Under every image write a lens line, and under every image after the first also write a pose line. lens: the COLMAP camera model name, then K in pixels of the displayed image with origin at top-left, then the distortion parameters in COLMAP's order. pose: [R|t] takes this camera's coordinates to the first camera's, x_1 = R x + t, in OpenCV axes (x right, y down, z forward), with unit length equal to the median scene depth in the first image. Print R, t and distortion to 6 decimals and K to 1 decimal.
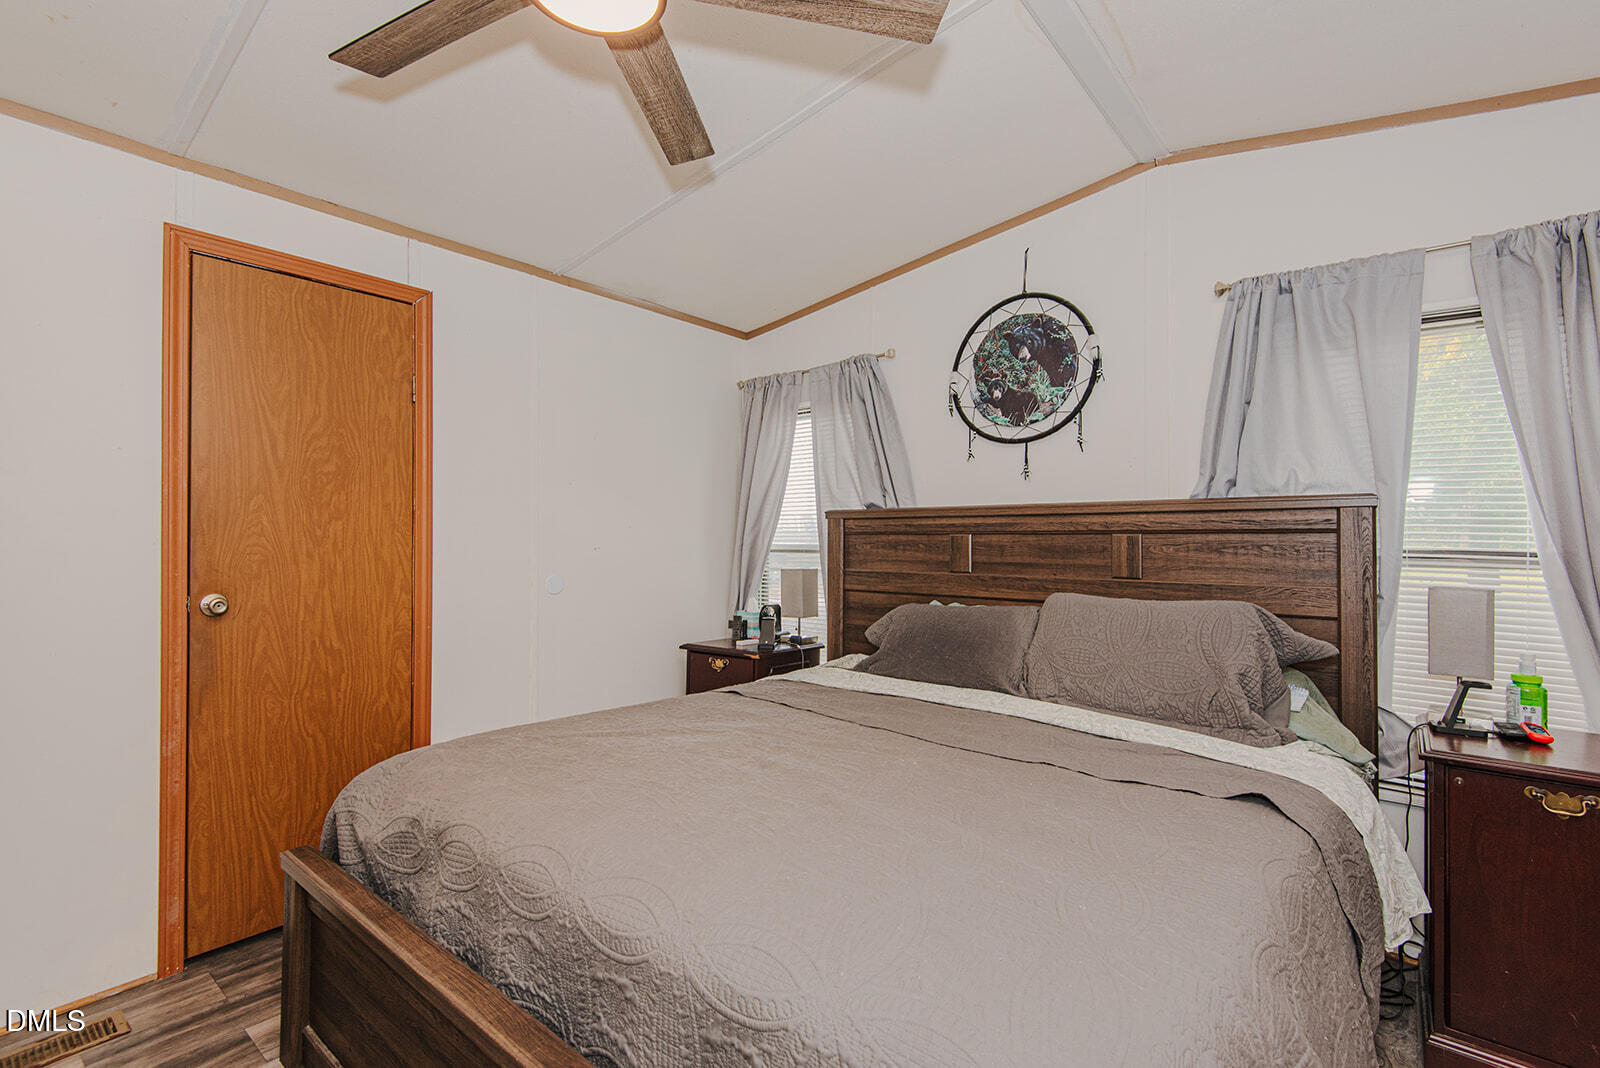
lens RADIAL K [[716.2, 0, 800.0], [0, 716.2, 534.0], [0, 0, 1]] dist [0.000964, -0.000062]
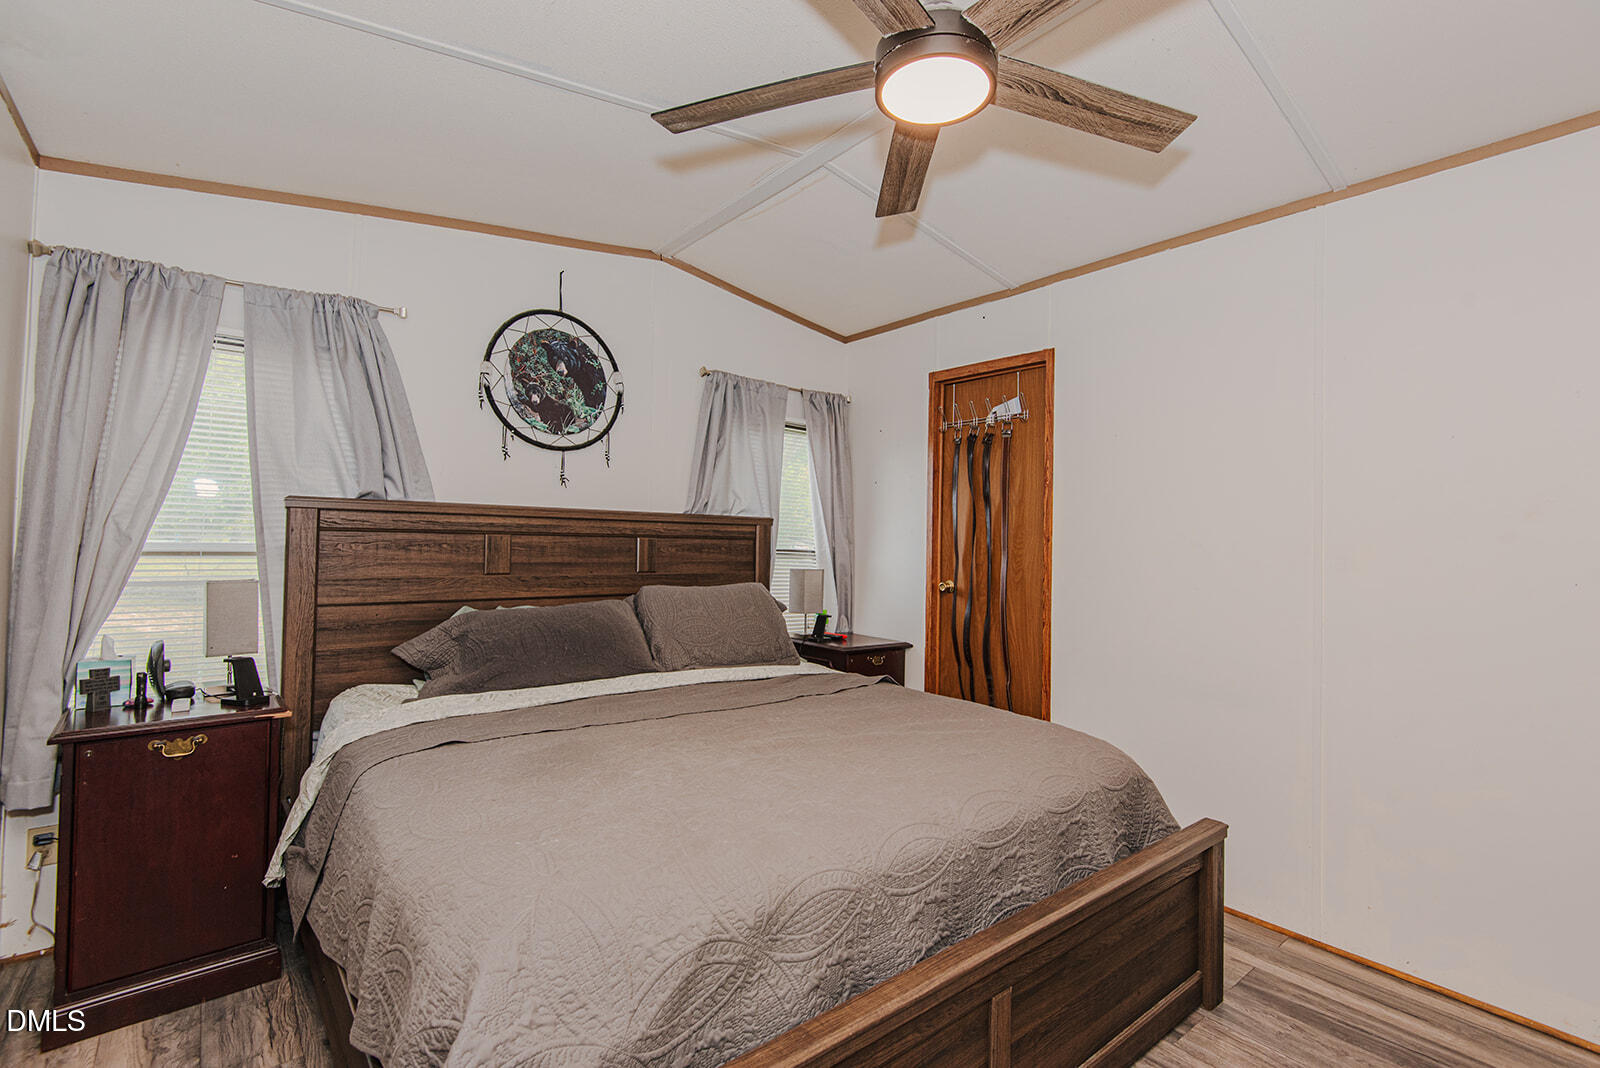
lens RADIAL K [[716.2, 0, 800.0], [0, 716.2, 534.0], [0, 0, 1]] dist [0.000964, -0.000062]
pose [[0.178262, 0.015730, 0.983857, -0.679395], [-0.023291, 0.999660, -0.011763, 0.001931], [-0.983707, -0.020818, 0.178568, 0.450934]]
